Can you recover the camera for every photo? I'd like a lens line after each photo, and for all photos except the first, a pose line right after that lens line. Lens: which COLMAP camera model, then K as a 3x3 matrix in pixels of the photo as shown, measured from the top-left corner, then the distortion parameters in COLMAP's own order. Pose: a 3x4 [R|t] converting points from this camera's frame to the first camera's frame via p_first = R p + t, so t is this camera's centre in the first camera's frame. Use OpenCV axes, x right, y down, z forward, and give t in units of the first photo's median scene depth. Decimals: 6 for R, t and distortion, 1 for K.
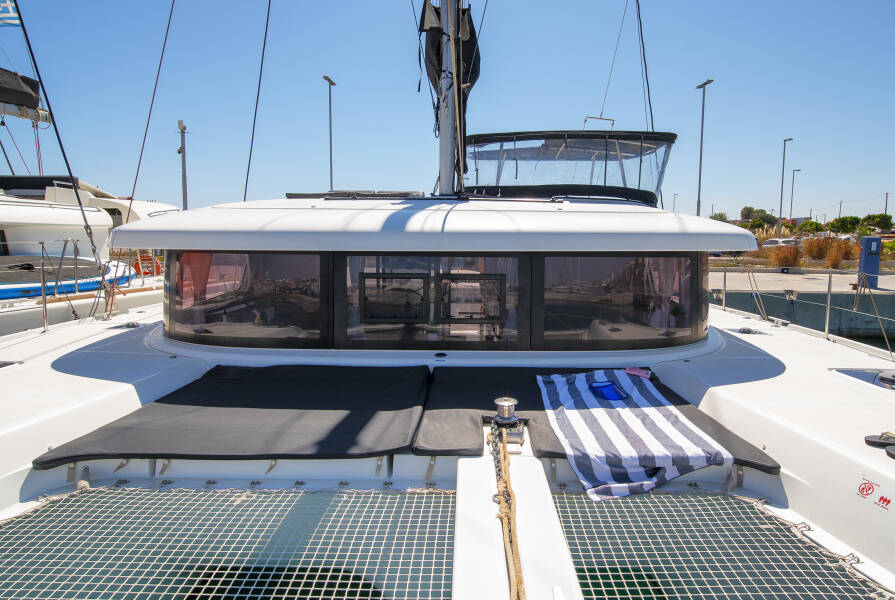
lens RADIAL K [[490.1, 0, 449.7], [0, 490.1, 284.3], [0, 0, 1]] dist [-0.002701, -0.000243]
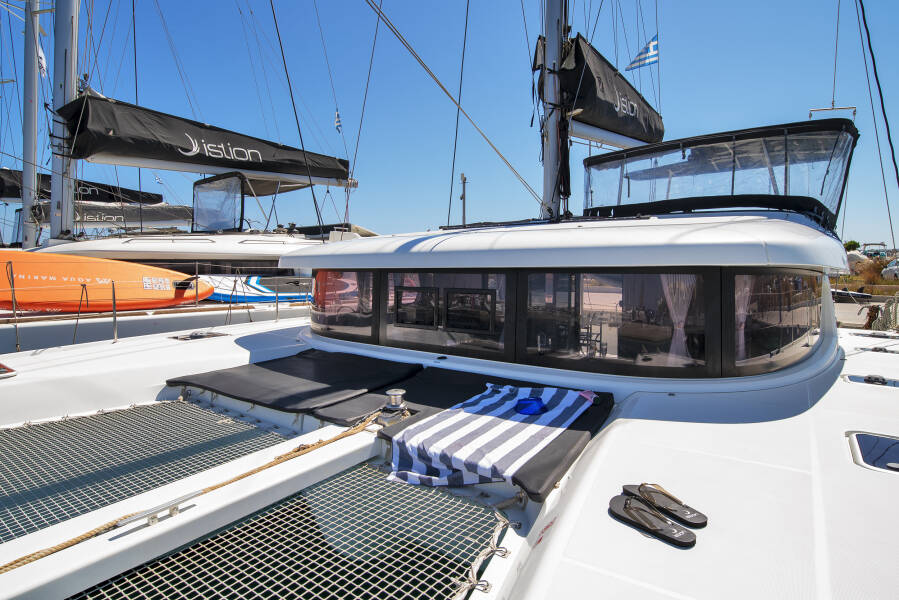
lens RADIAL K [[460.6, 0, 449.5], [0, 460.6, 300.0], [0, 0, 1]] dist [-0.002005, -0.000421]
pose [[0.819375, 0.032582, -0.572331, 0.426084], [-0.046132, 0.998893, -0.009179, 0.011576], [0.571399, 0.033924, 0.819971, 0.079719]]
